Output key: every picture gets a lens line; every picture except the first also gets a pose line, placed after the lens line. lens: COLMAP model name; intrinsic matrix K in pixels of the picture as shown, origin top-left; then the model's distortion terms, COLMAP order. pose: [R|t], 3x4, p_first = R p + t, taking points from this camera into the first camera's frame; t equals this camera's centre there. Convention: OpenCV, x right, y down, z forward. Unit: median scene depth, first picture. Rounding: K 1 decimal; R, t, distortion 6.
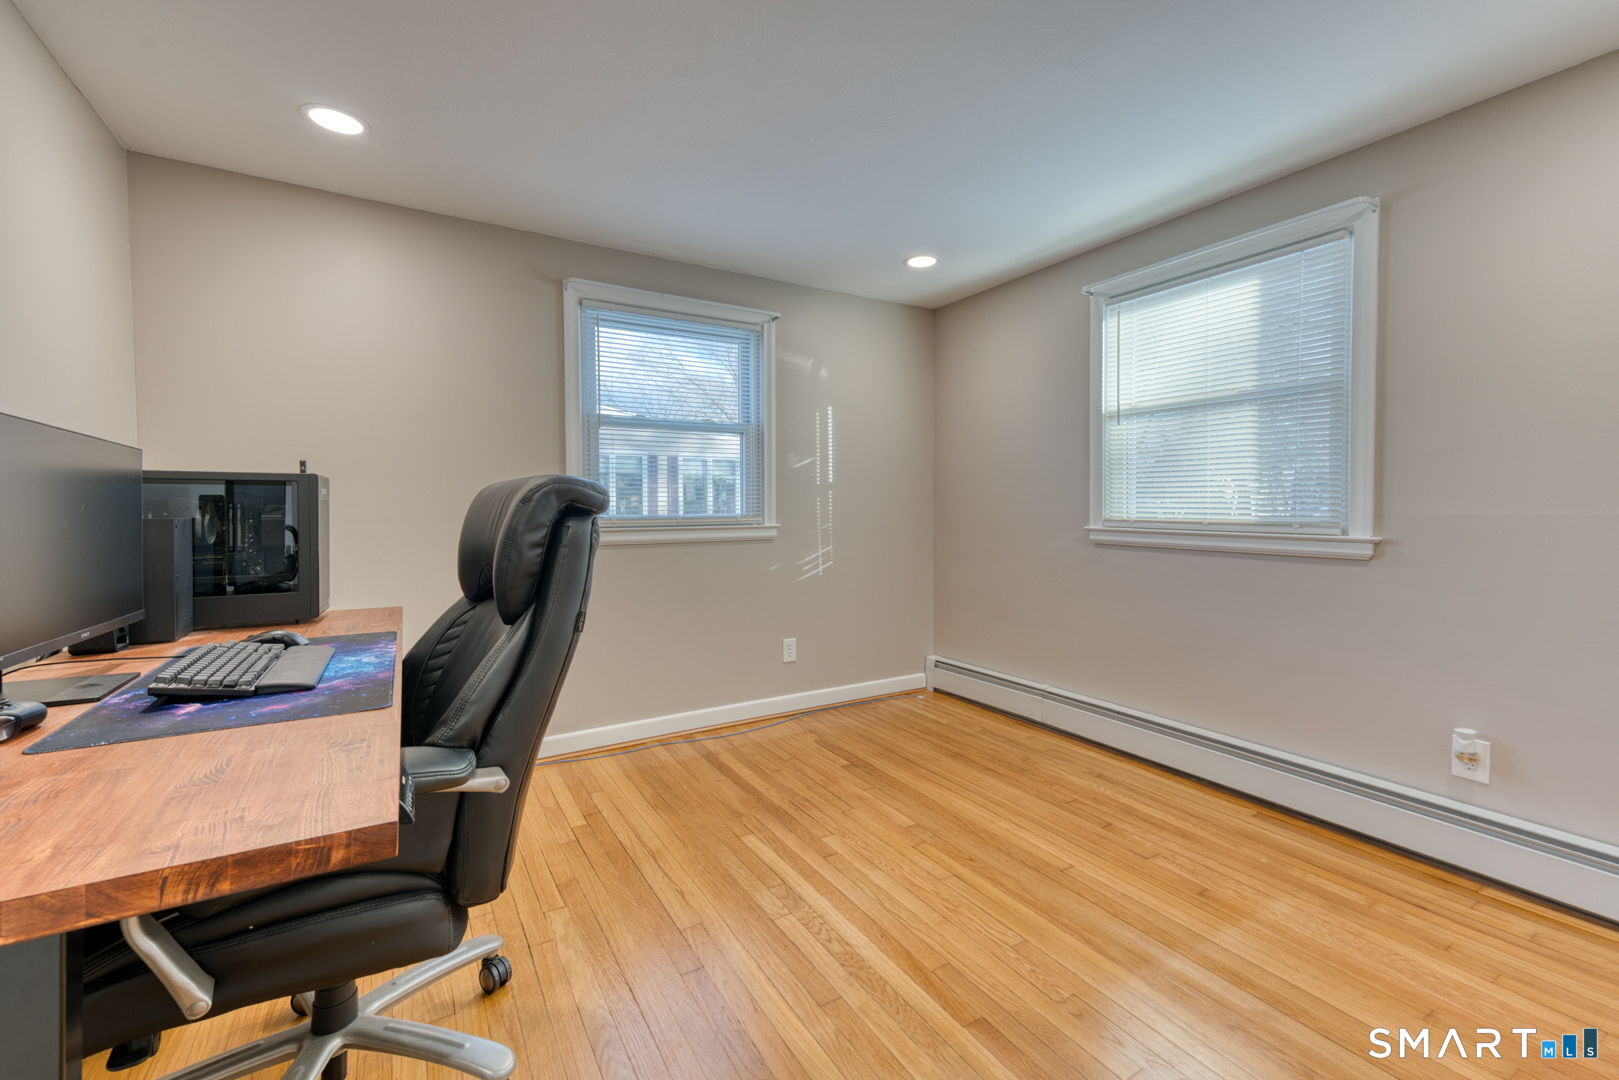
lens RADIAL K [[563.4, 0, 811.4], [0, 563.4, 508.1], [0, 0, 1]] dist [0.024652, 0.000043]
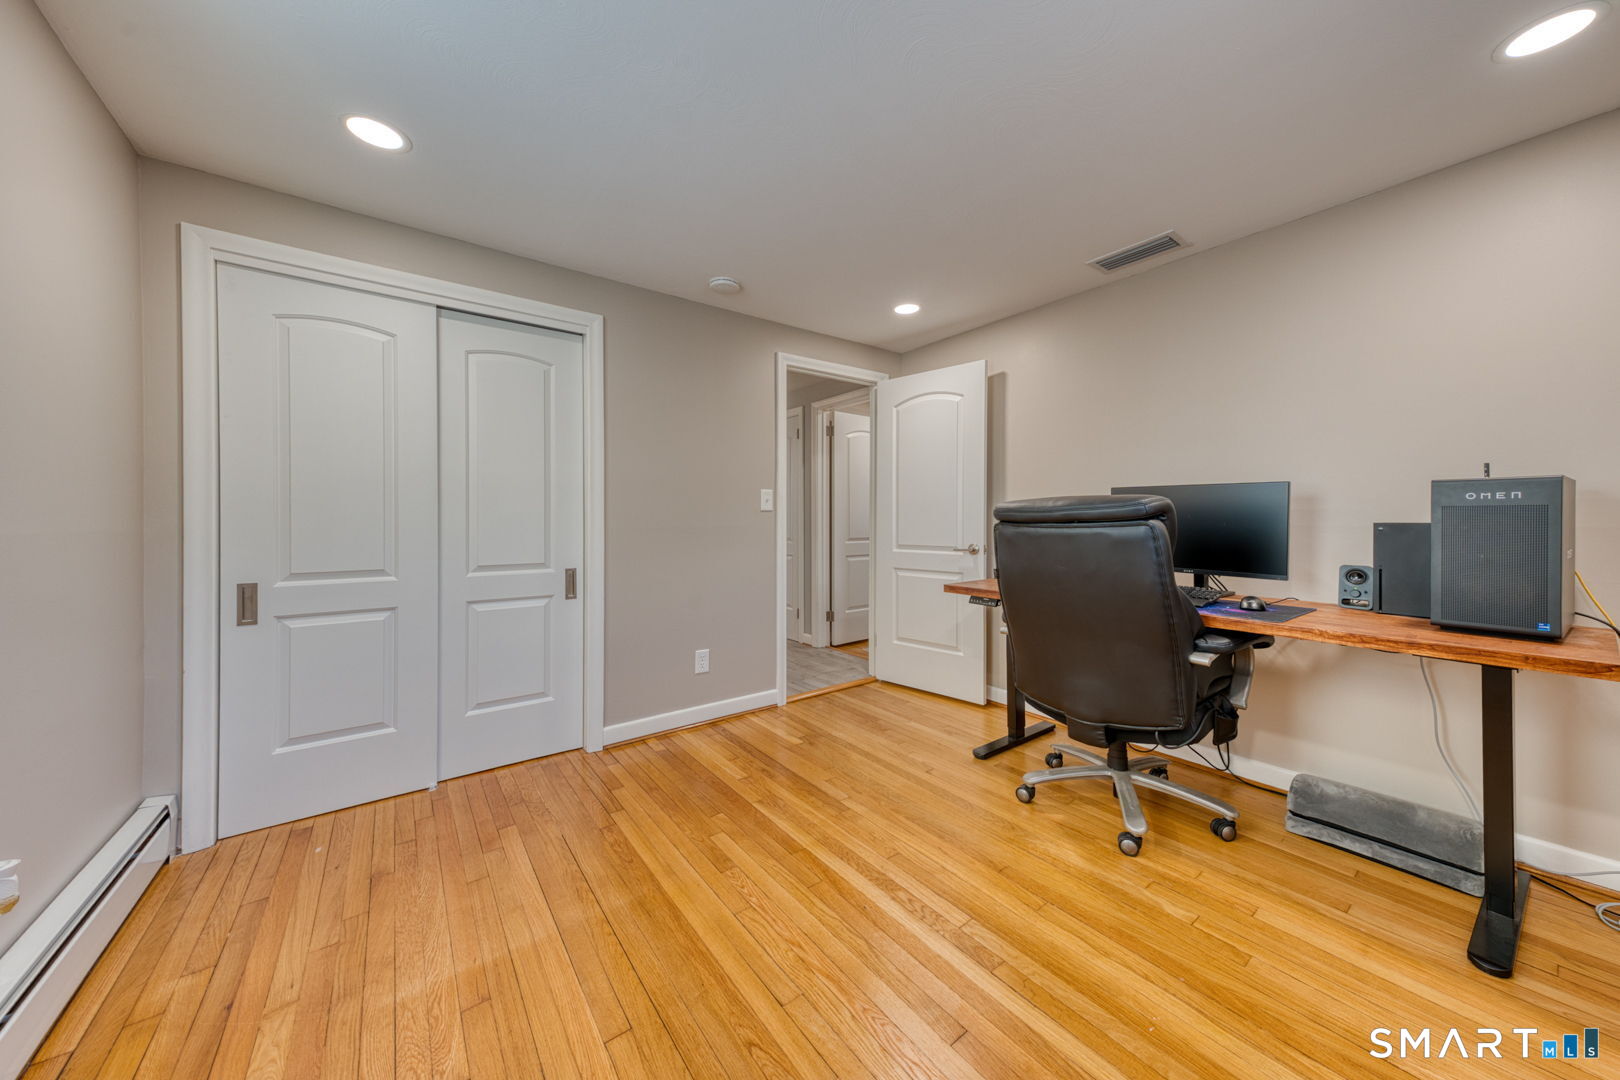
lens RADIAL K [[563.7, 0, 811.9], [0, 563.7, 508.1], [0, 0, 1]] dist [0.024652, 0.000043]
pose [[-0.991279, 0.001968, -0.131762, 0.363270], [0.001698, 0.999996, 0.002158, -0.017617], [0.131766, 0.001916, -0.991279, 2.050351]]
